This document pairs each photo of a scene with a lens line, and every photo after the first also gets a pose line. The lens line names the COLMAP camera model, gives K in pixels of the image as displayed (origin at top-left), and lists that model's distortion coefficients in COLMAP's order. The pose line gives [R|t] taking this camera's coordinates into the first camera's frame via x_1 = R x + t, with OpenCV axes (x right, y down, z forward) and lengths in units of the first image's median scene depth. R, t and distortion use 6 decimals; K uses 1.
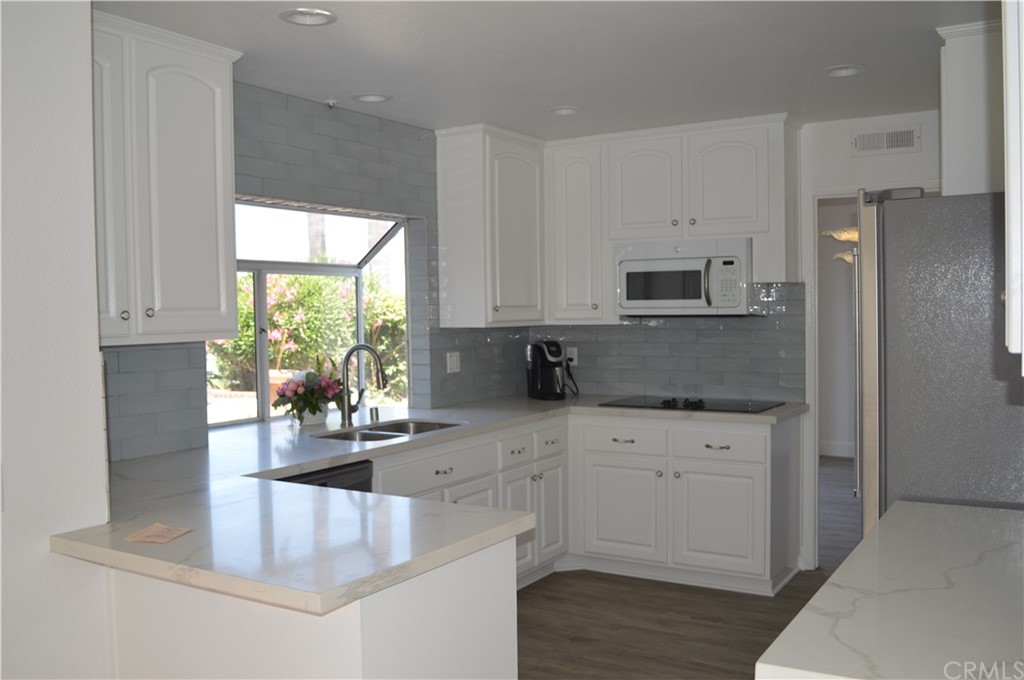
lens RADIAL K [[926.8, 0, 513.5], [0, 926.8, 335.9], [0, 0, 1]] dist [-0.077211, -0.007882]
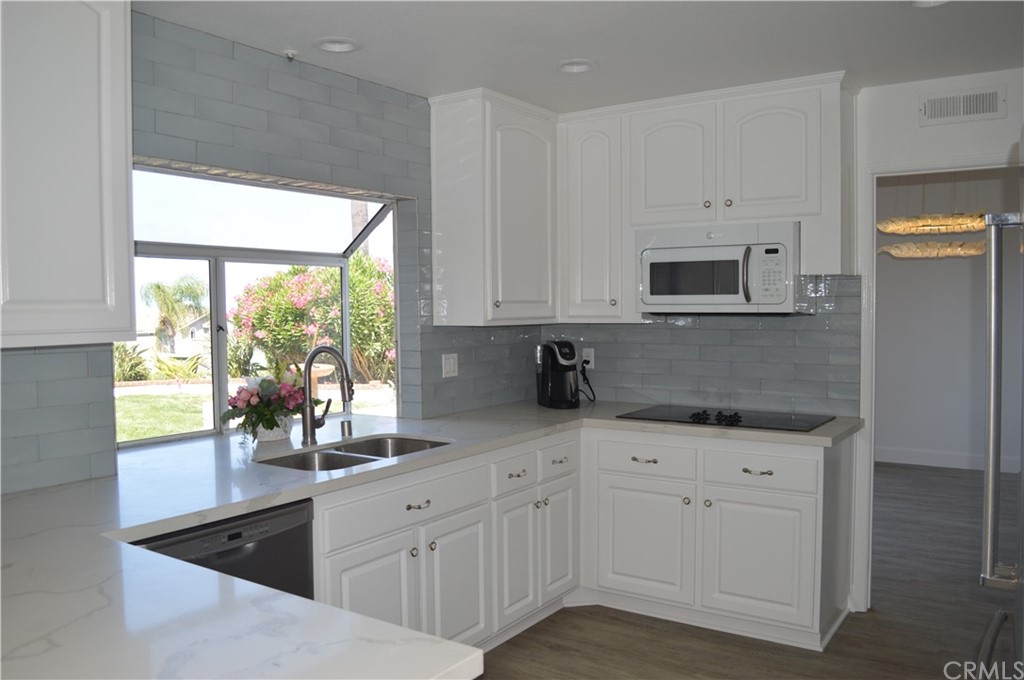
lens RADIAL K [[835.8, 0, 509.6], [0, 835.8, 344.3], [0, 0, 1]] dist [-0.074275, 0.002383]
pose [[0.998742, 0.007291, -0.049618, 0.032140], [-0.006451, 0.999833, 0.017082, -0.005600], [0.049734, -0.016740, 0.998622, 0.229586]]
